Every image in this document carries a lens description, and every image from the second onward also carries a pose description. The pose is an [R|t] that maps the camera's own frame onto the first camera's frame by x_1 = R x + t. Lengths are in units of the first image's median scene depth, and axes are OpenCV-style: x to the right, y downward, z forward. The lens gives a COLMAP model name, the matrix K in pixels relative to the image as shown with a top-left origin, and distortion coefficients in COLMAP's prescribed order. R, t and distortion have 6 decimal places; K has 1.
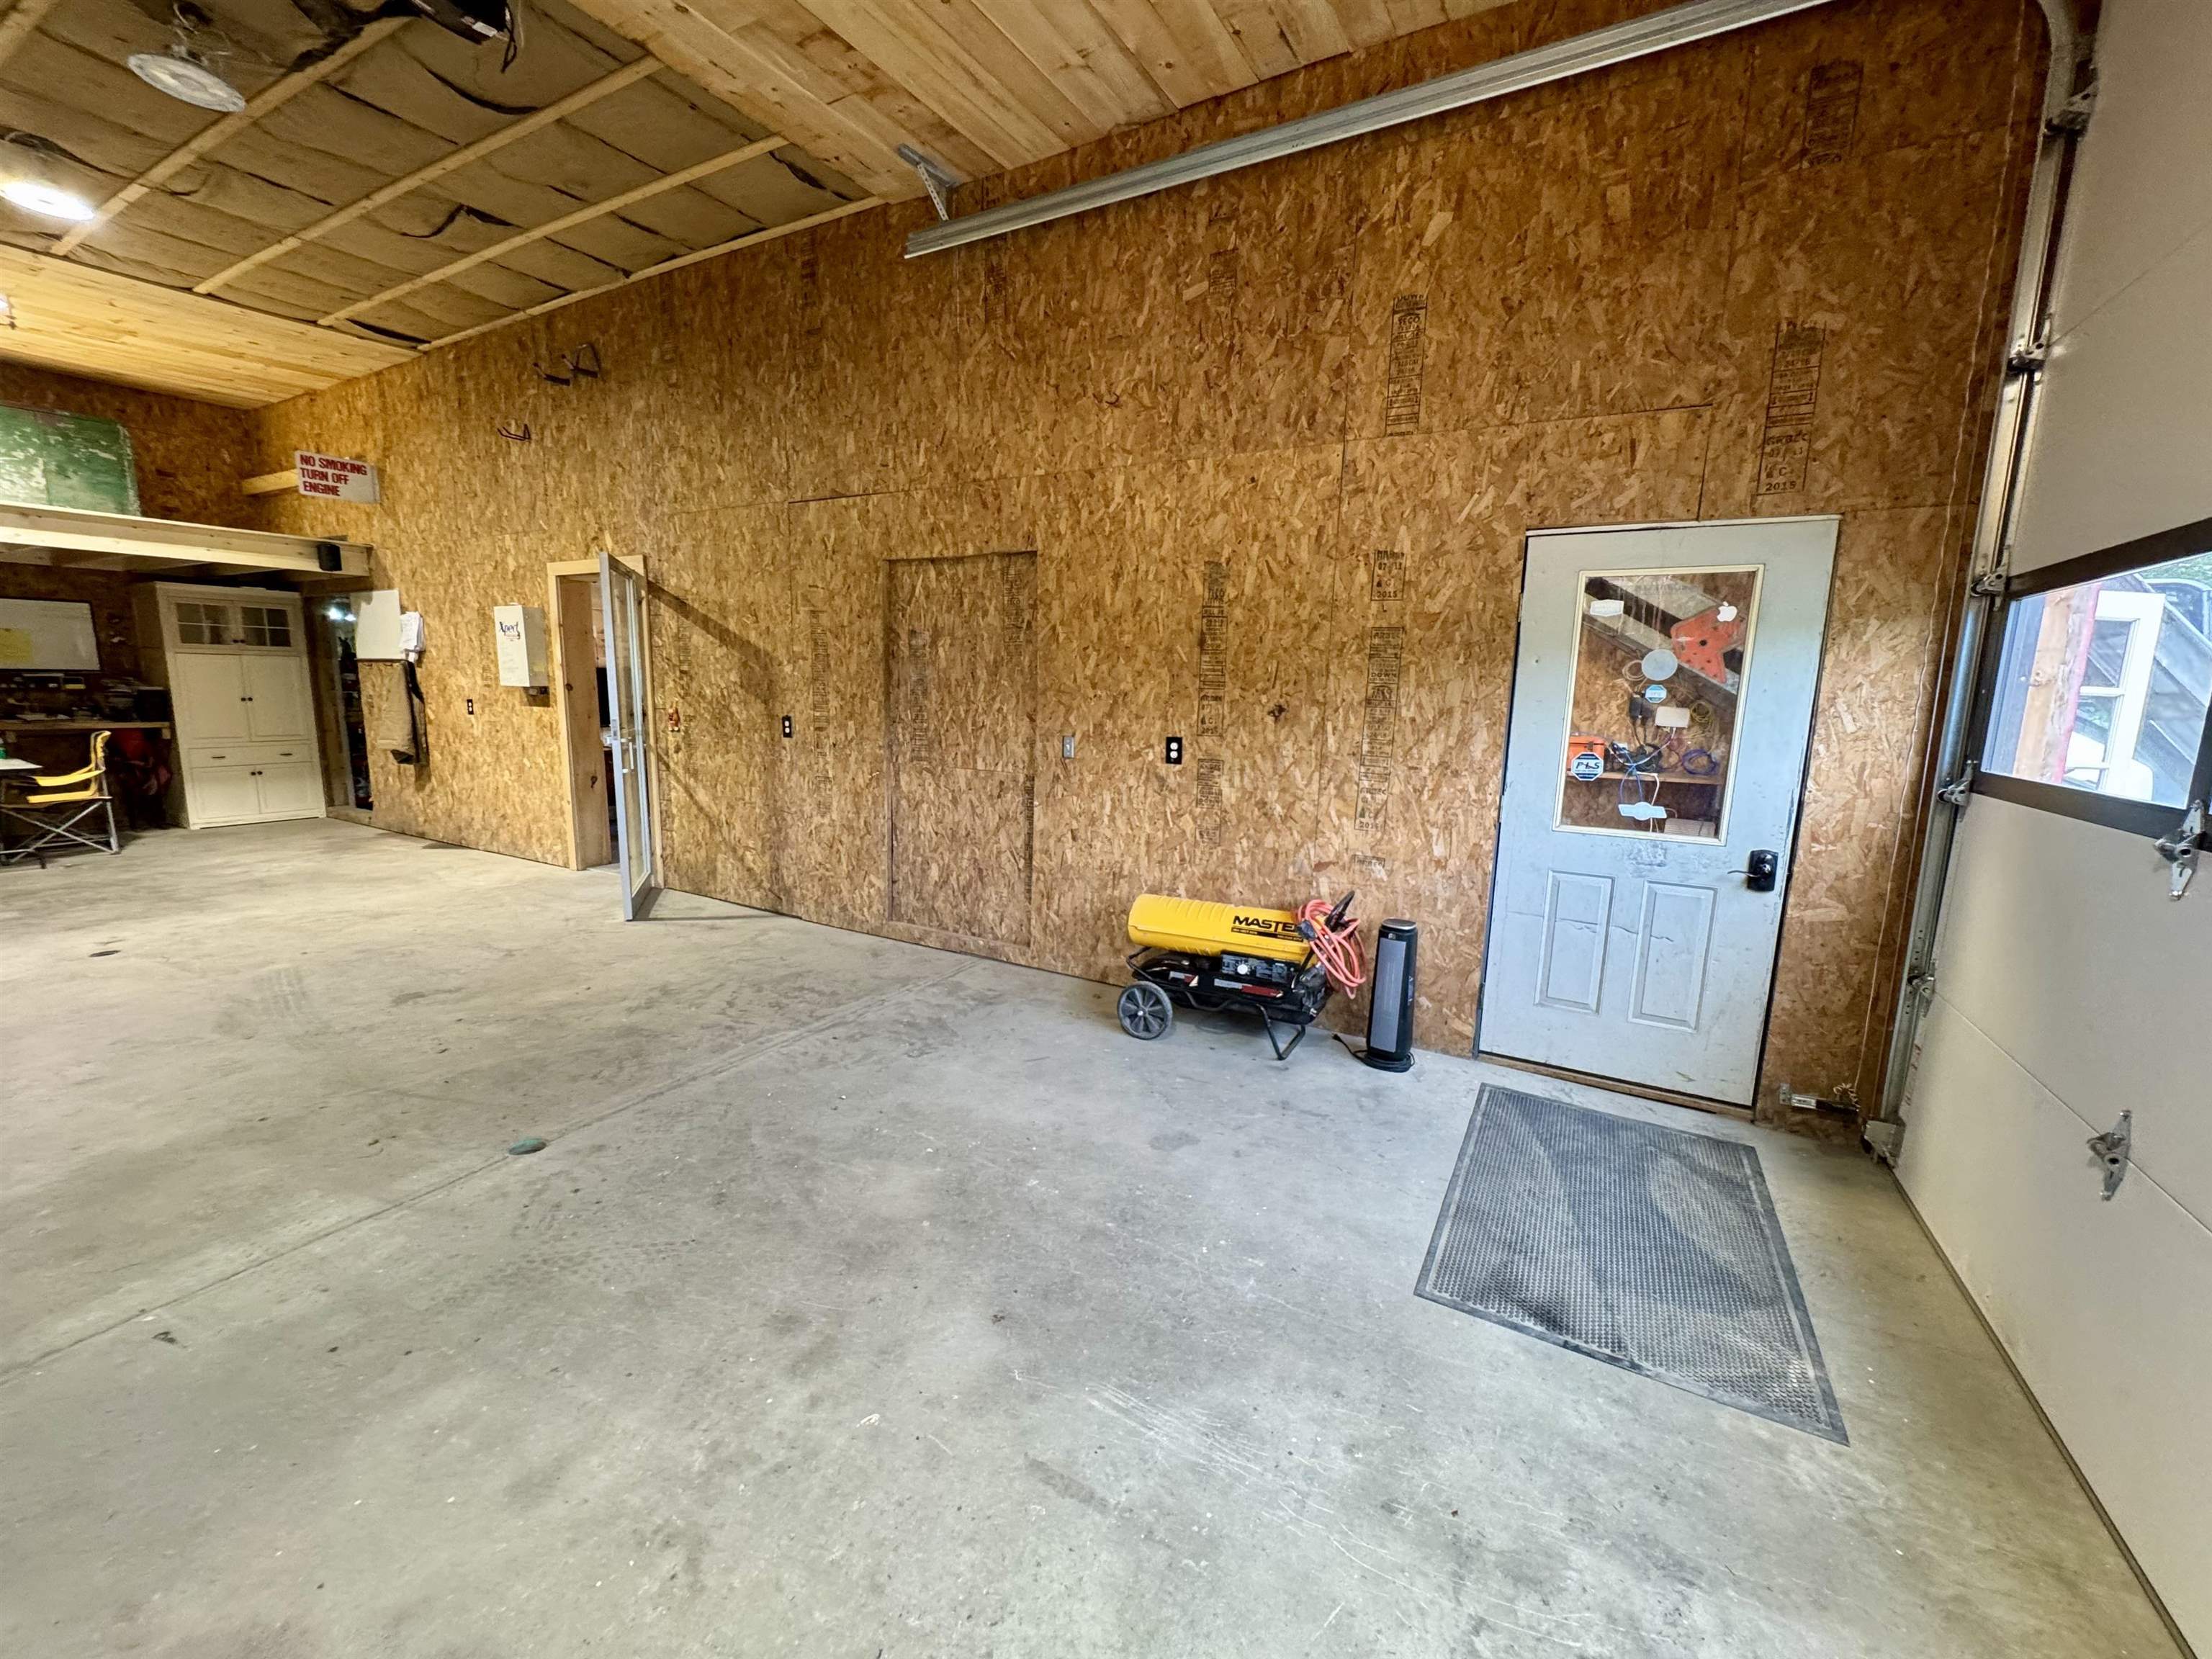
lens RADIAL K [[887.4, 0, 1109.0], [0, 887.4, 832.2], [0, 0, 1]] dist [-0.000546, -0.000135]
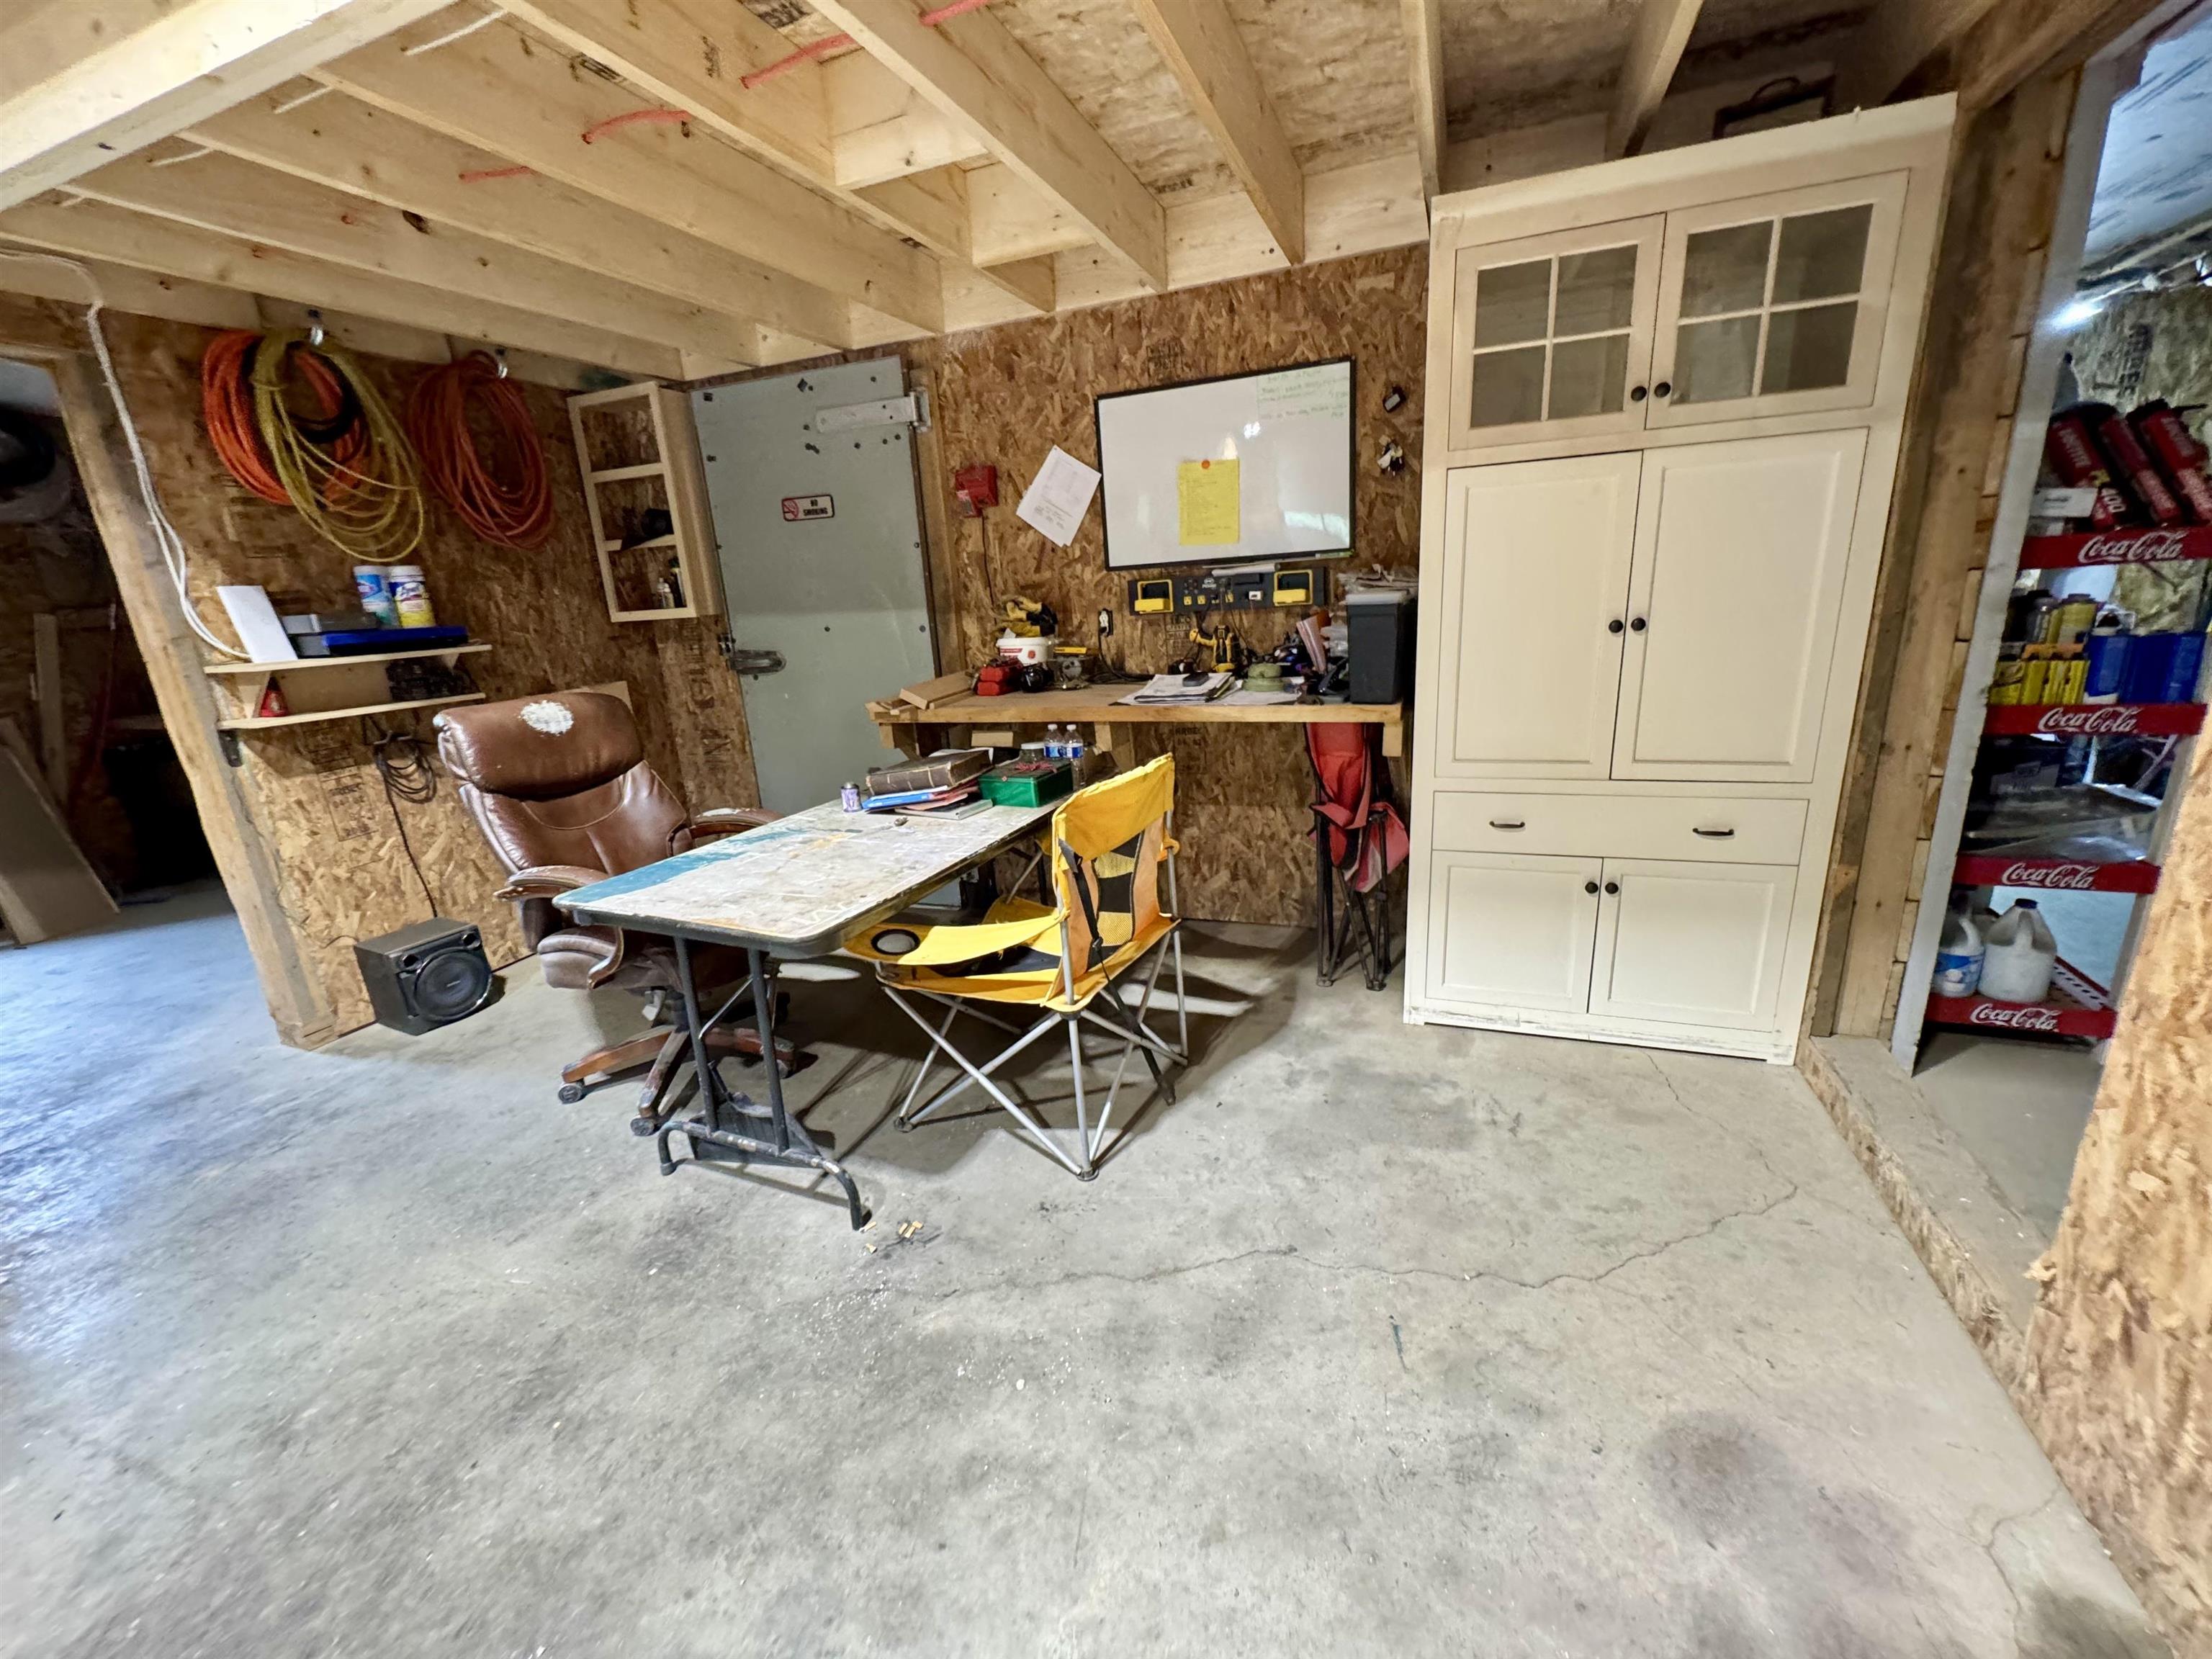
lens RADIAL K [[887.4, 0, 1108.4], [0, 887.4, 835.2], [0, 0, 1]] dist [-0.000546, -0.000135]
pose [[0.144351, 0.241687, -0.959557, -0.730297], [-0.094461, 0.968651, 0.229768, -0.136350], [0.985008, 0.057473, 0.162655, 0.813251]]
